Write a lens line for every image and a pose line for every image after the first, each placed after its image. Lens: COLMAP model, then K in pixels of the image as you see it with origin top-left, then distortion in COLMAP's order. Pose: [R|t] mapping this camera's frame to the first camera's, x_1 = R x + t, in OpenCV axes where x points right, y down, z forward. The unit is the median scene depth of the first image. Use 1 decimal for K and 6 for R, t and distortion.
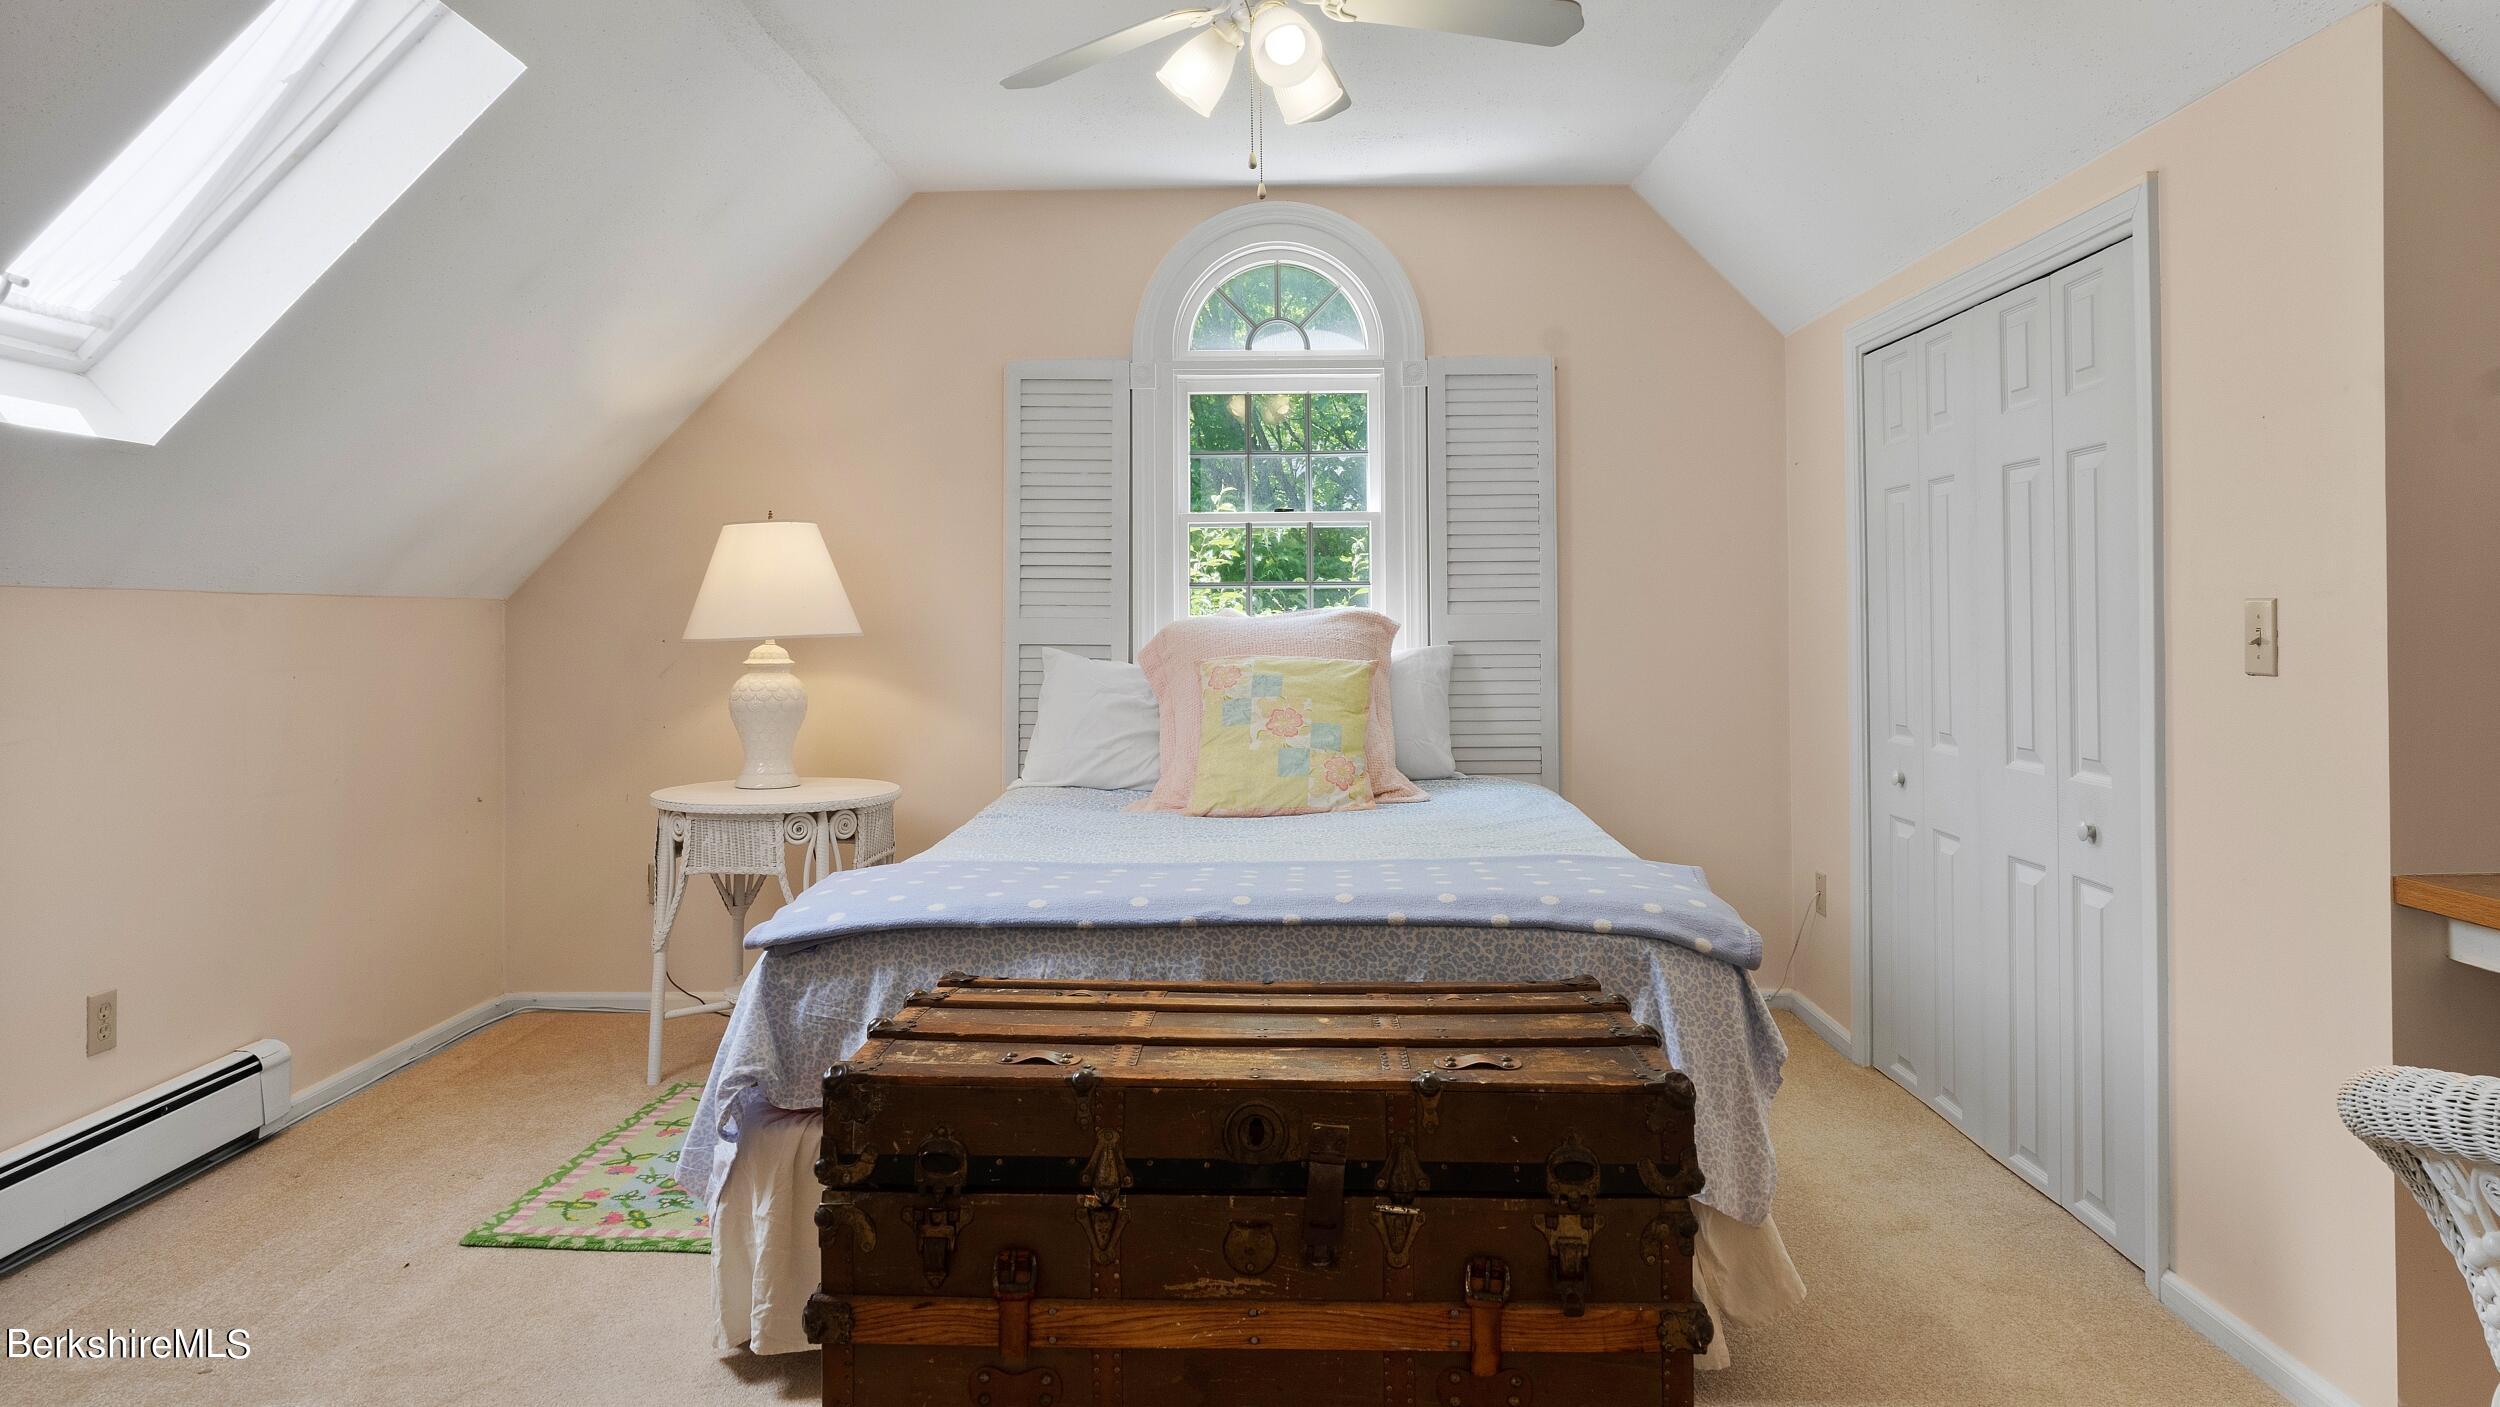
lens RADIAL K [[1521.6, 0, 1245.1], [0, 1521.6, 599.8], [0, 0, 1]] dist [0.000727, 0.002448]
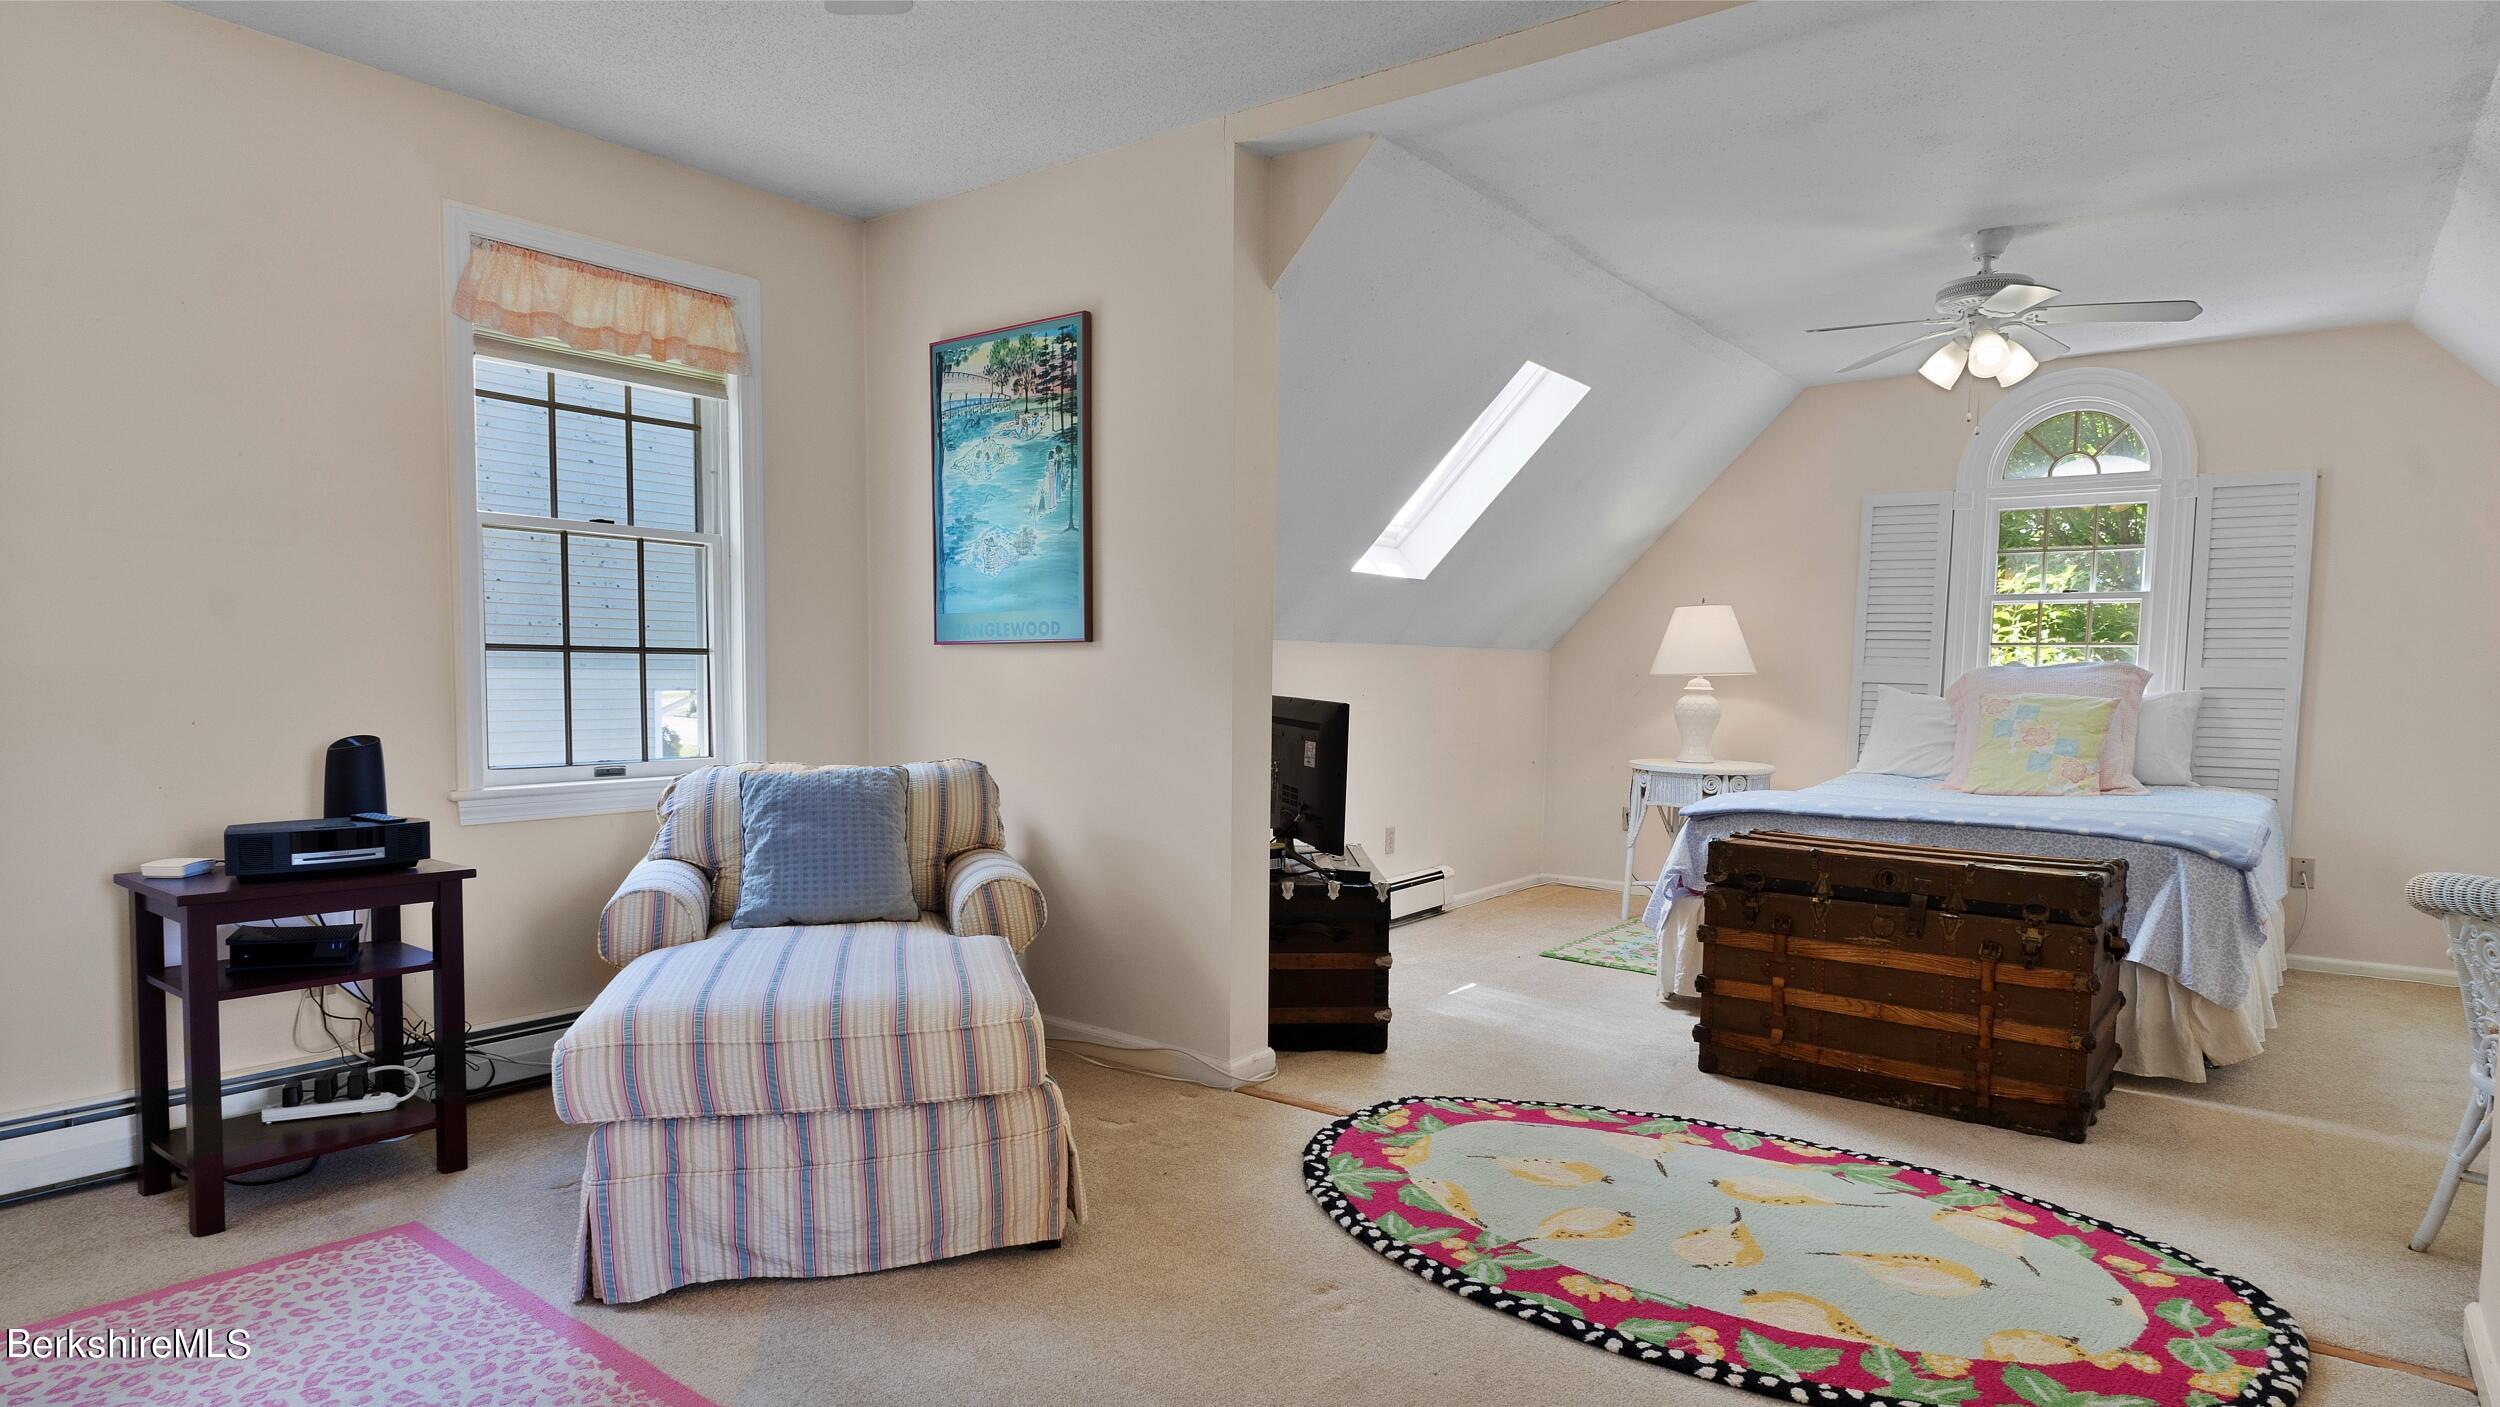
lens RADIAL K [[1326.9, 0, 1245.7], [0, 1326.9, 812.8], [0, 0, 1]] dist [-0.005284, 0.000409]
pose [[0.805505, 0.079839, -0.587187, 0.215743], [-0.006228, 0.991968, 0.126334, -0.007994], [0.592557, -0.098106, 0.799532, -0.669560]]
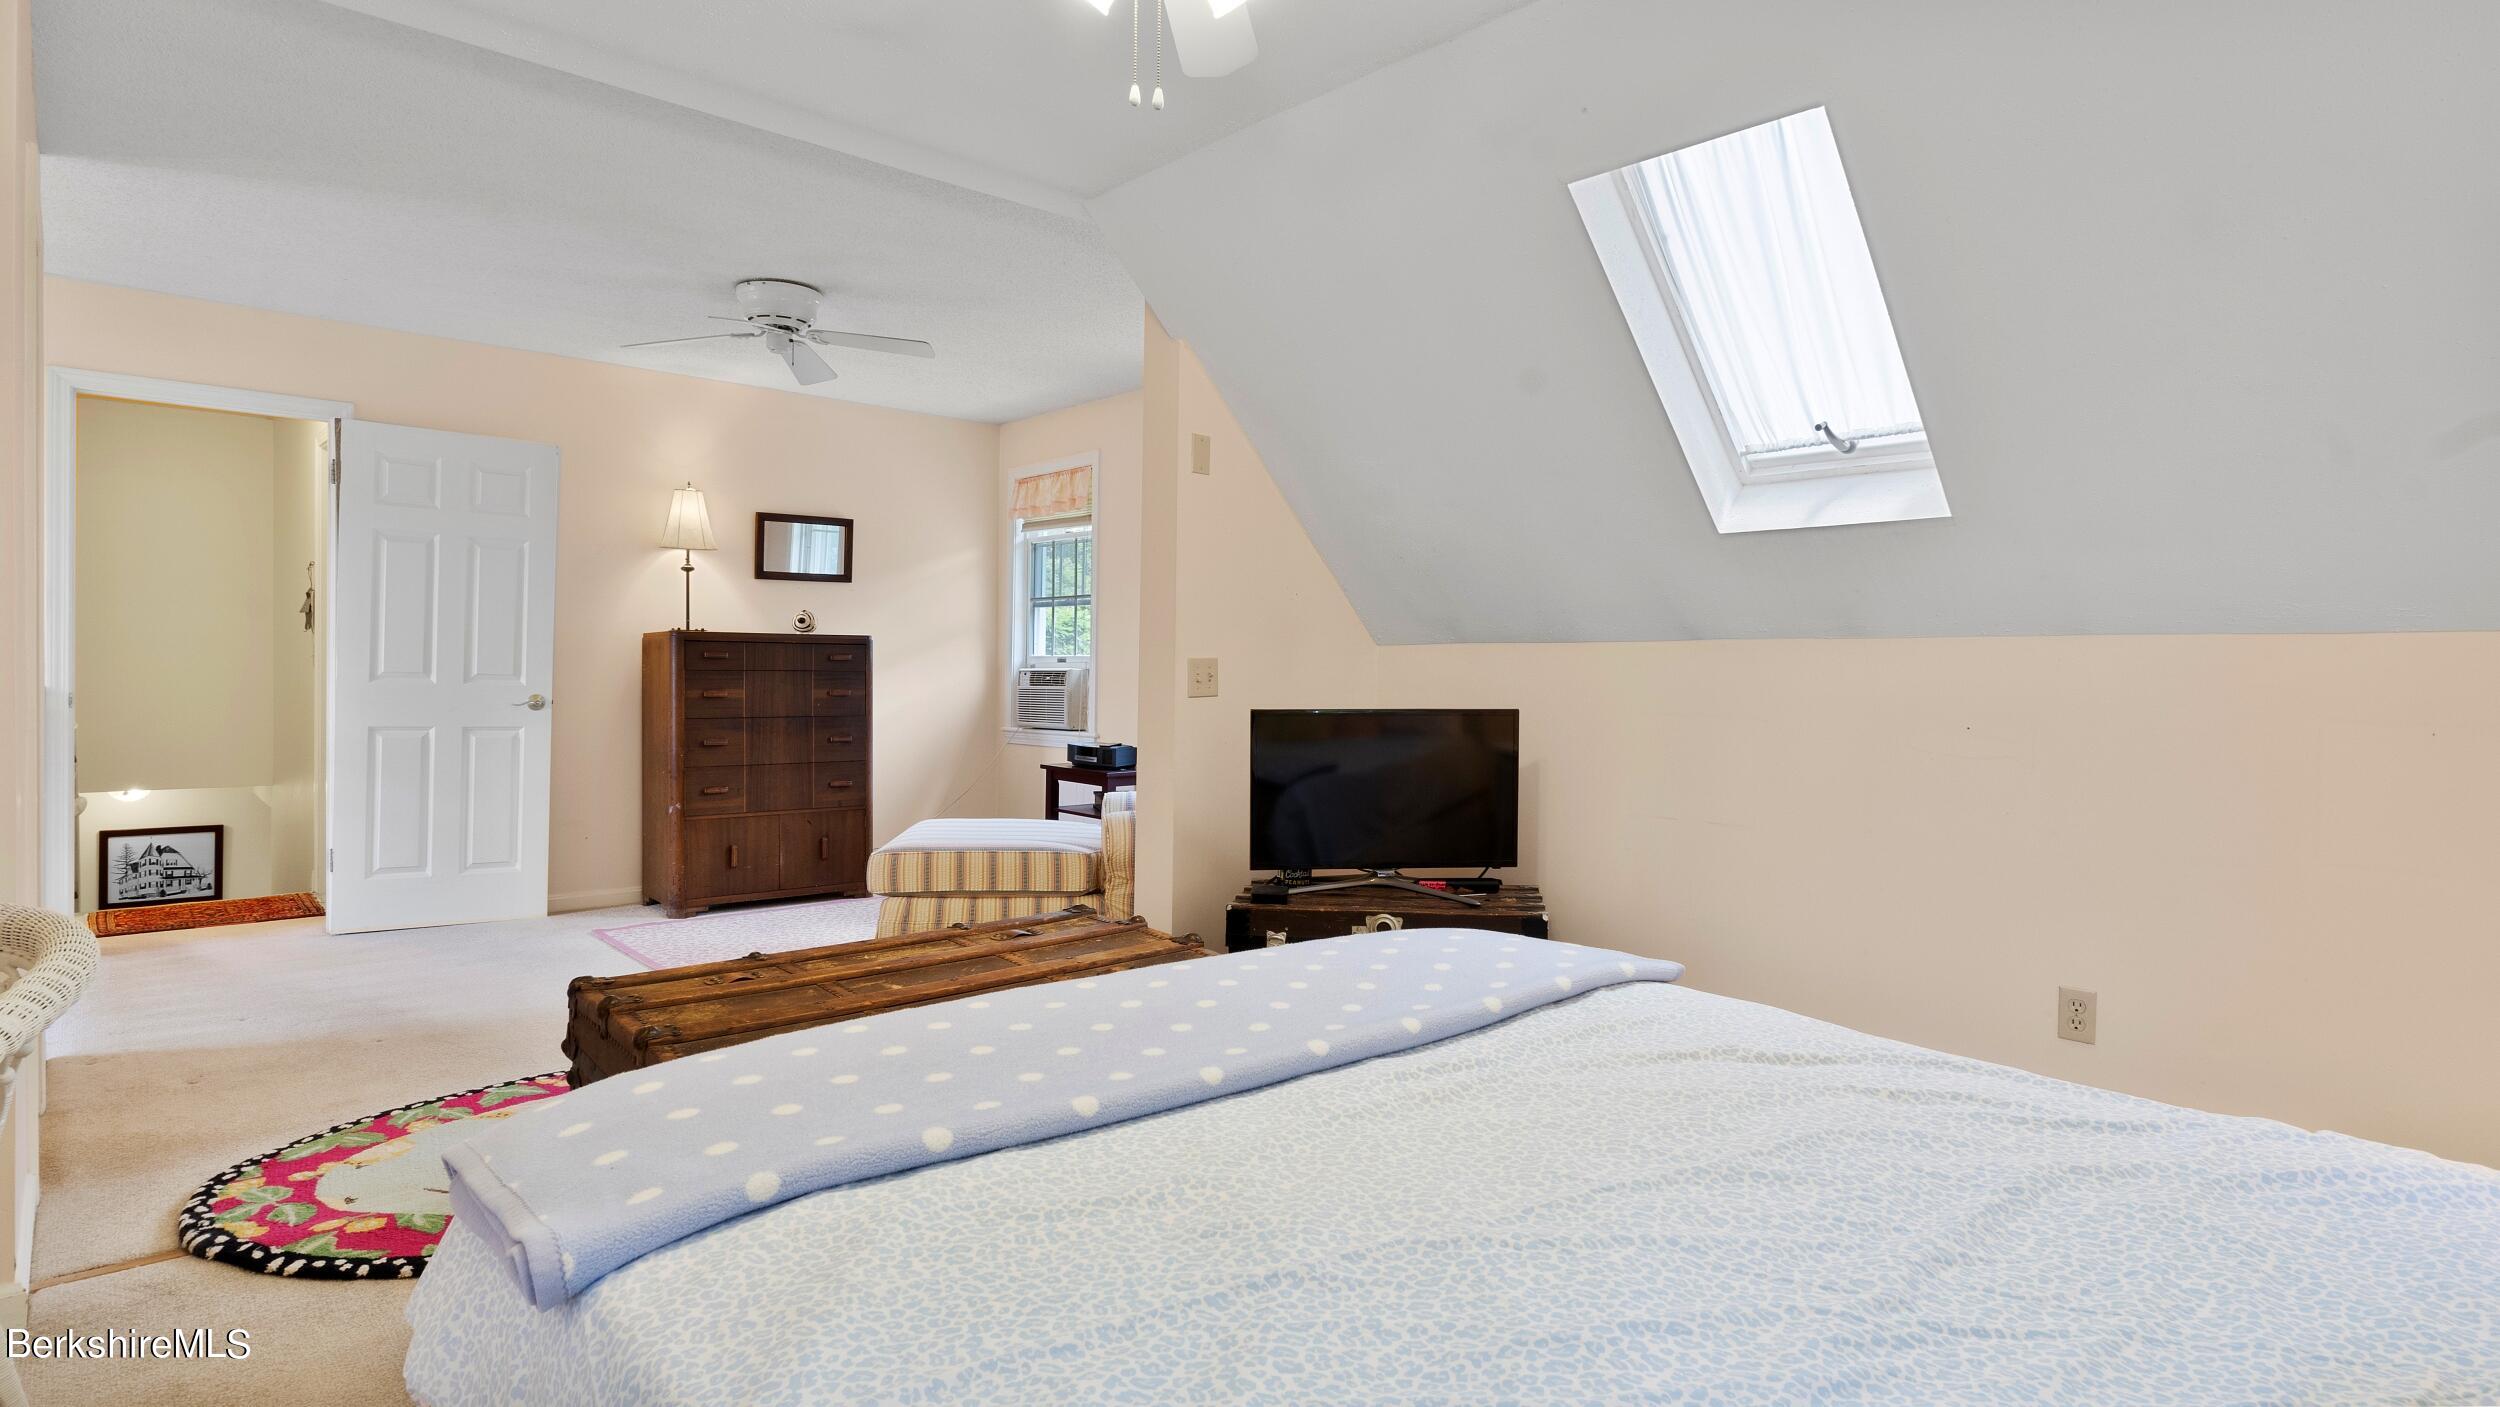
lens RADIAL K [[1326.9, 0, 1231.8], [0, 1326.9, 681.0], [0, 0, 1]] dist [-0.005284, 0.000409]
pose [[-0.736364, 0.005273, -0.676566, 0.350685], [0.010936, 0.999932, -0.004110, 0.033655], [0.676498, -0.010425, -0.736371, 1.202600]]
